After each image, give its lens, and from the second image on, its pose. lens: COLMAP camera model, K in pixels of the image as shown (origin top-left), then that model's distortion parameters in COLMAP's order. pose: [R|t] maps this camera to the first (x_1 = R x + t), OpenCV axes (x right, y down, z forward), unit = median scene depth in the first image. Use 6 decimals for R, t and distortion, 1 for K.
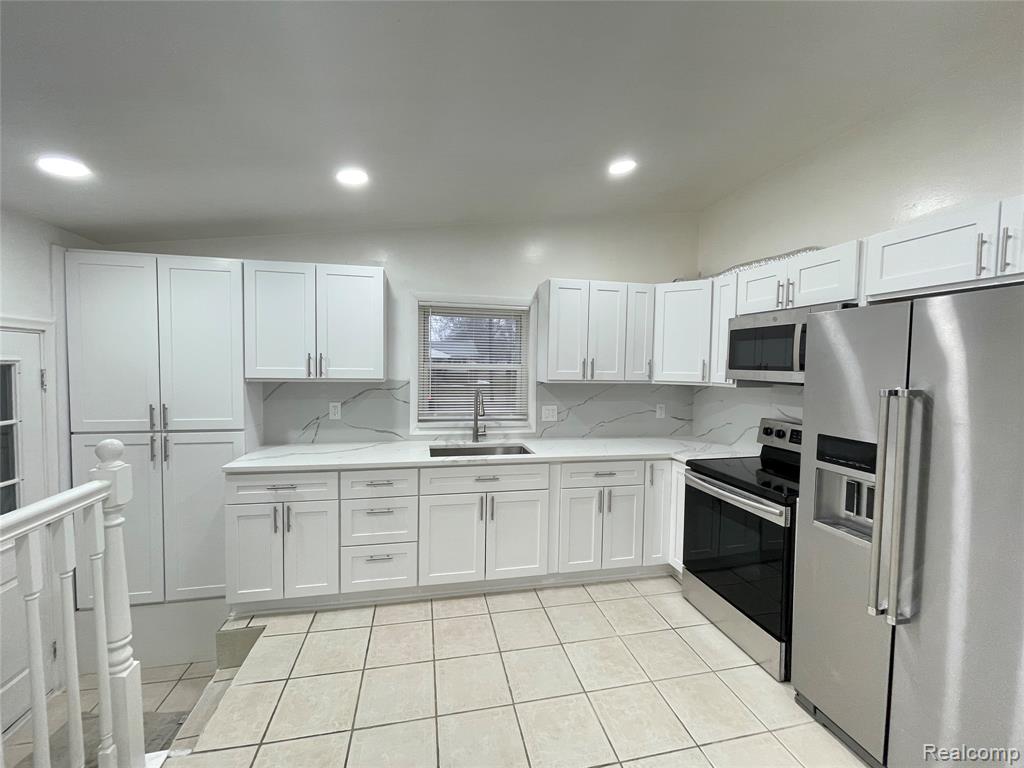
lens RADIAL K [[411.8, 0, 510.2], [0, 411.8, 382.5], [0, 0, 1]] dist [-0.003868, 0.001108]
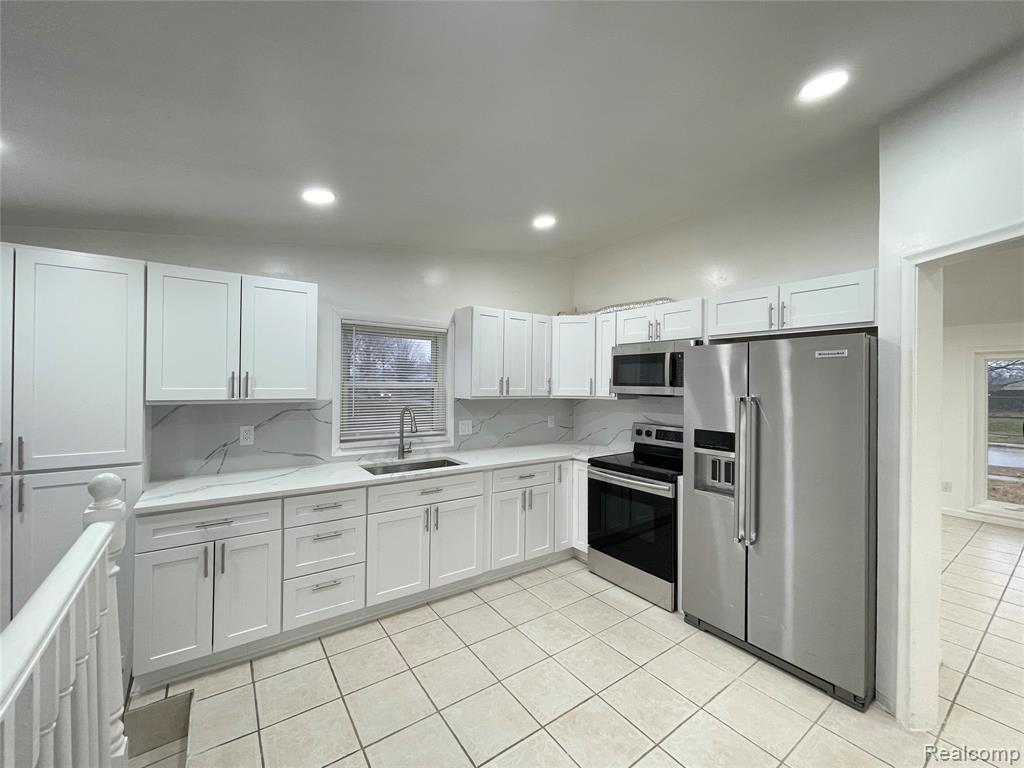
lens RADIAL K [[411.8, 0, 509.7], [0, 411.8, 382.3], [0, 0, 1]] dist [-0.003868, 0.001108]
pose [[0.919955, -0.005309, 0.391989, -0.286032], [0.022007, 0.999031, -0.038118, -0.000391], [-0.391406, 0.043694, 0.919180, -0.064984]]
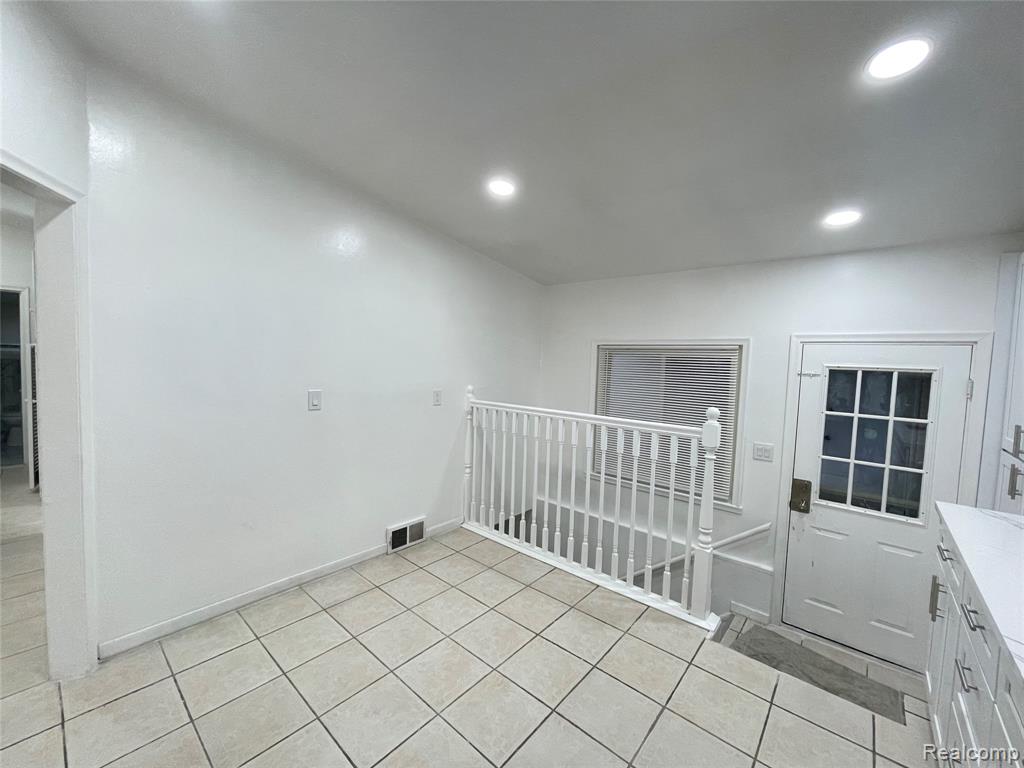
lens RADIAL K [[411.8, 0, 511.5], [0, 411.8, 384.8], [0, 0, 1]] dist [-0.003868, 0.001108]
pose [[-0.791790, 0.000561, -0.610794, 0.368551], [-0.071119, 0.993113, 0.093106, -0.028239], [0.606640, 0.117159, -0.786297, 0.964458]]
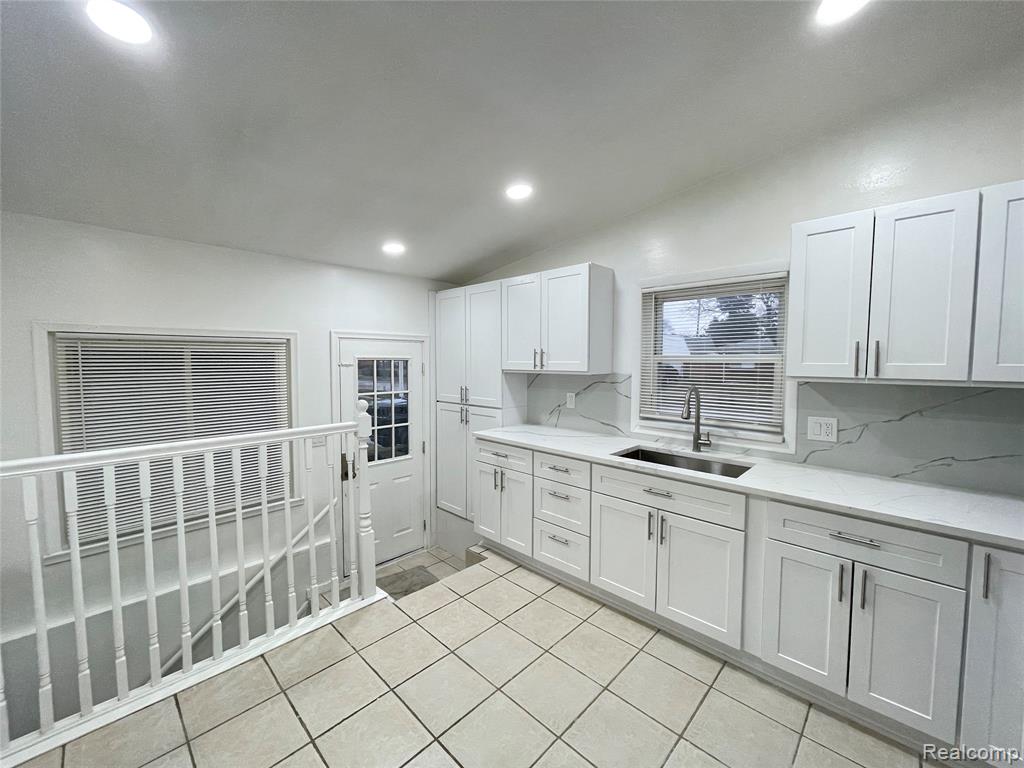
lens RADIAL K [[411.8, 0, 512.5], [0, 411.8, 382.8], [0, 0, 1]] dist [-0.003868, 0.001108]
pose [[0.557999, 0.033558, -0.829163, 0.463896], [-0.030160, 0.999342, 0.020149, 0.004406], [0.829294, 0.013764, 0.558644, 0.290924]]
